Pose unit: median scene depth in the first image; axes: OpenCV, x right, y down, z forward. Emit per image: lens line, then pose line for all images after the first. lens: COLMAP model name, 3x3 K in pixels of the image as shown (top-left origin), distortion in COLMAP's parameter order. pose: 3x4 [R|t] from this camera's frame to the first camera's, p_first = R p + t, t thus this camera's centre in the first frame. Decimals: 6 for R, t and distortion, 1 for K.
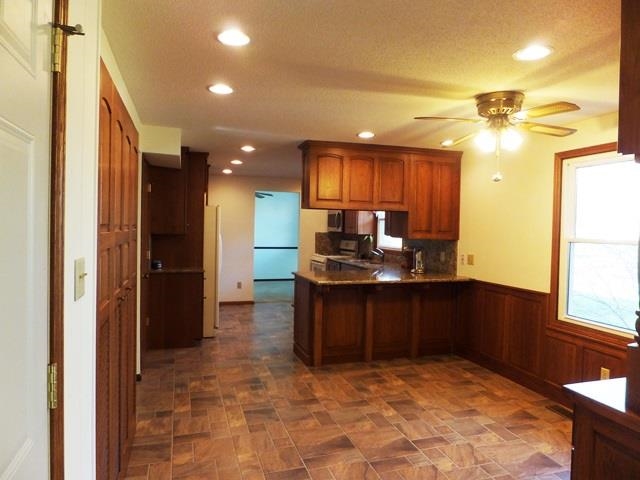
lens RADIAL K [[428.1, 0, 322.3], [0, 428.1, 234.6], [0, 0, 1]] dist [-0.035850, 0.020634]
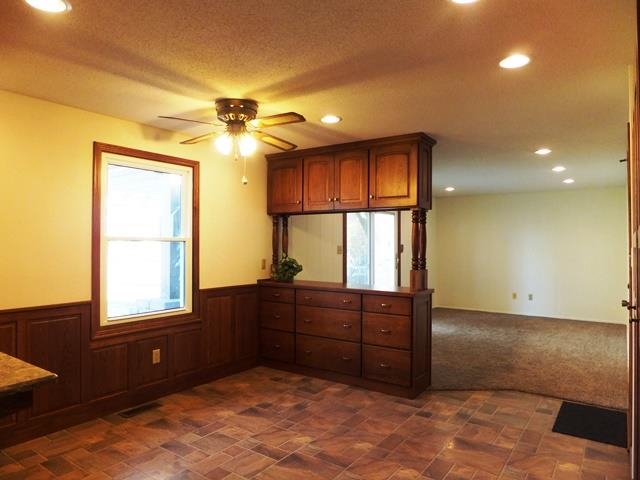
lens RADIAL K [[428.1, 0, 316.9], [0, 428.1, 235.0], [0, 0, 1]] dist [-0.035850, 0.020634]
pose [[-0.599964, -0.008136, 0.799986, -0.497324], [-0.003337, 0.999965, 0.007667, -0.004778], [-0.800020, 0.001930, -0.599970, 1.300809]]
